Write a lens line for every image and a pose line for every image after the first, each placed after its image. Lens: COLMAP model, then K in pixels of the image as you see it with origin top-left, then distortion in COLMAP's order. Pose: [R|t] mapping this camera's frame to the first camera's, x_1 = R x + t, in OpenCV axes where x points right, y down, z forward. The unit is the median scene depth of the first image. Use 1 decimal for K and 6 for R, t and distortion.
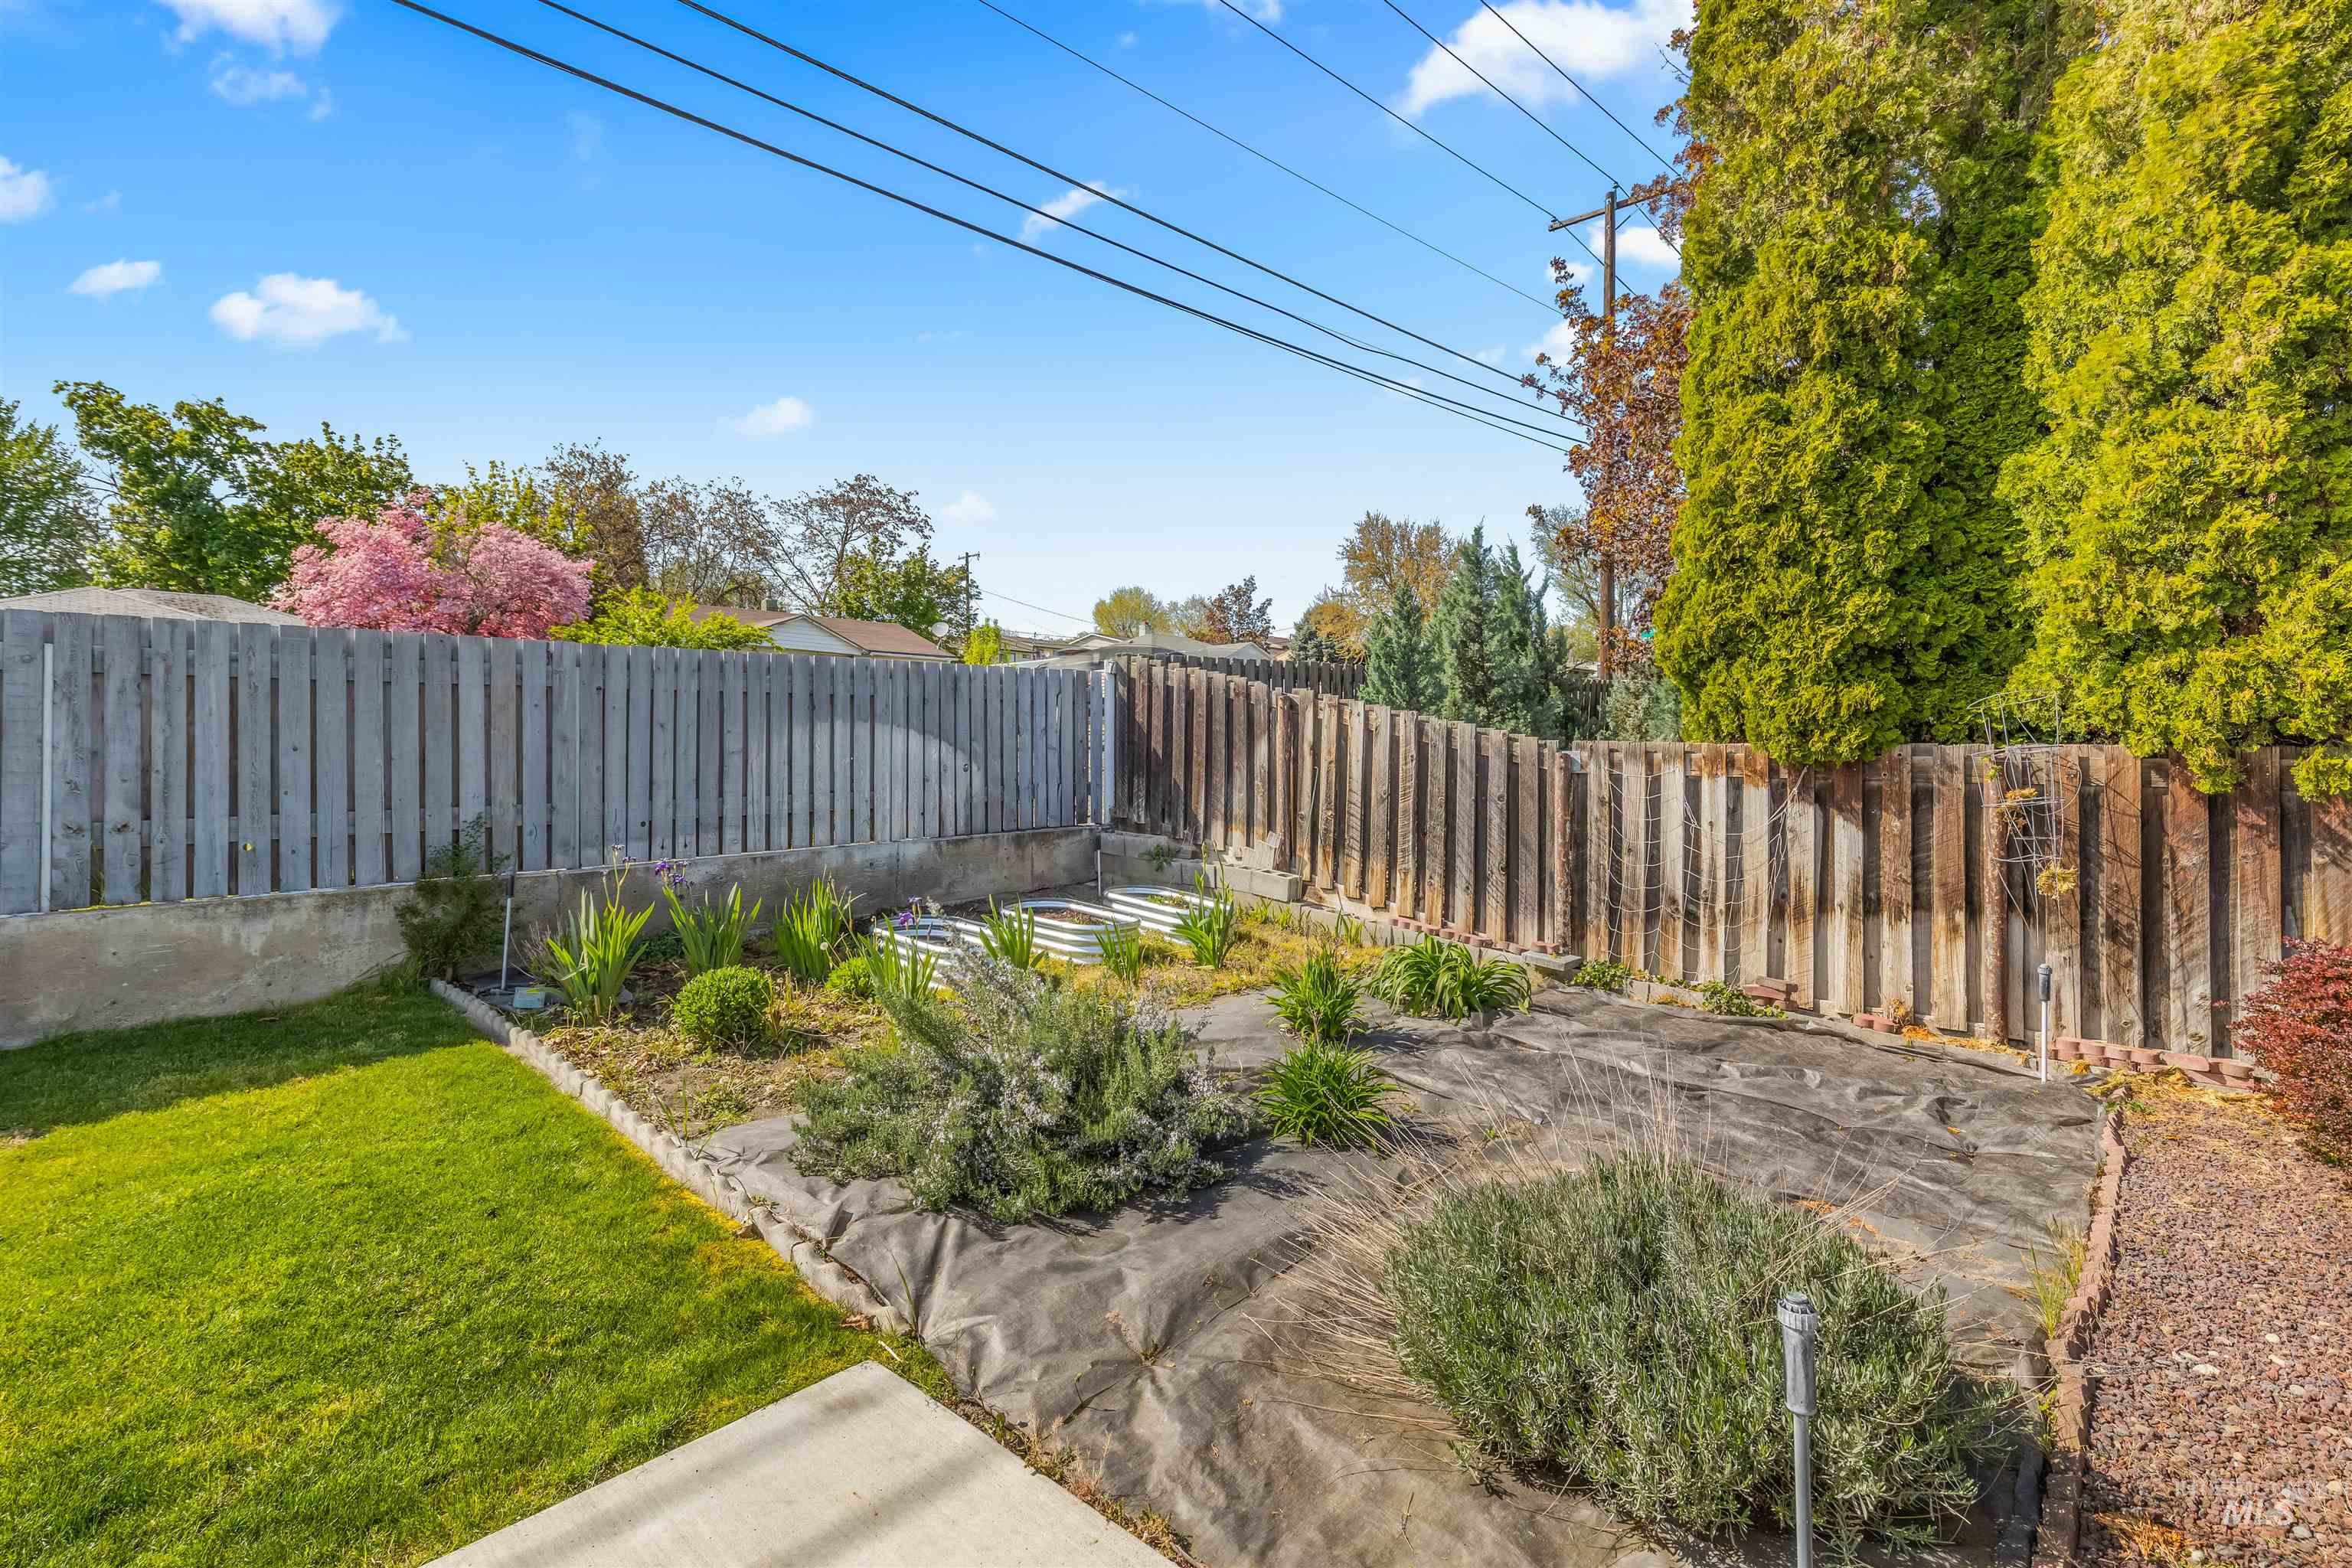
lens RADIAL K [[1082.9, 0, 1193.3], [0, 1082.9, 741.7], [0, 0, 1]] dist [-0.001421, -0.000394]
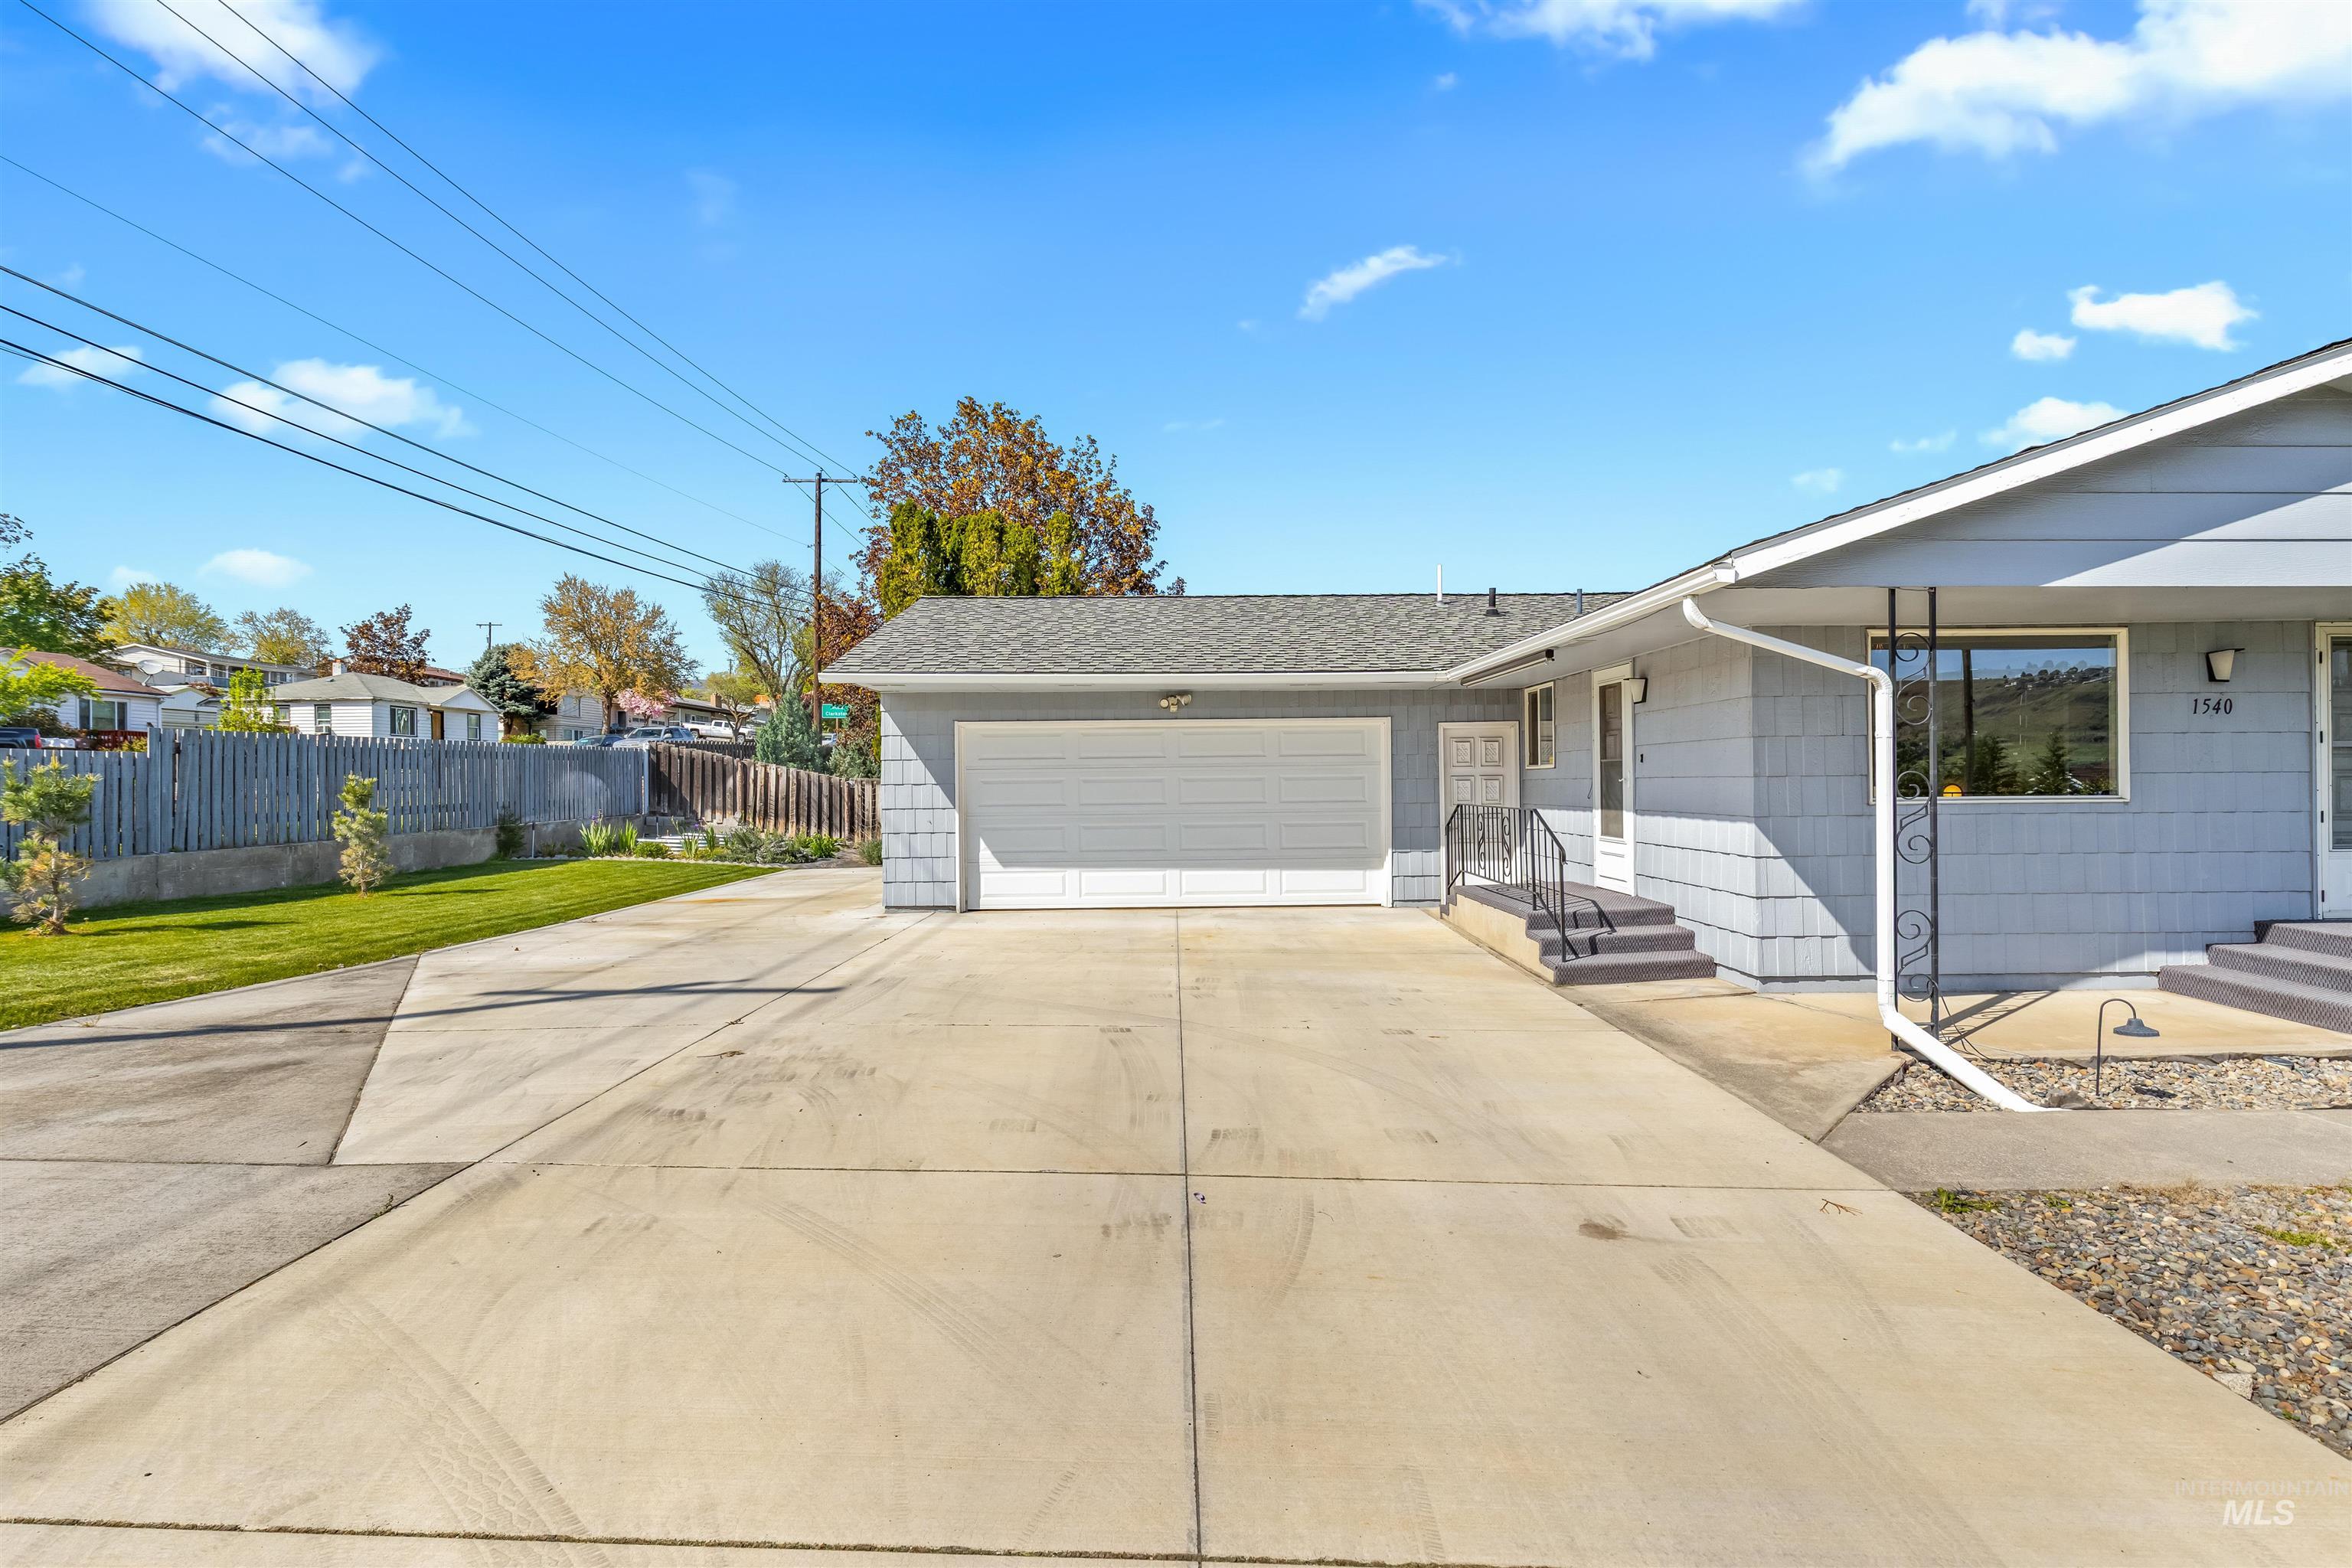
lens RADIAL K [[1078.8, 0, 1176.0], [0, 1078.8, 784.0], [0, 0, 1]] dist [-0.001974, 0.000126]
pose [[0.726679, -0.009966, 0.686905, -1.157399], [0.001416, 0.999914, 0.013009, -0.023884], [-0.686976, -0.008481, 0.726631, -2.025478]]
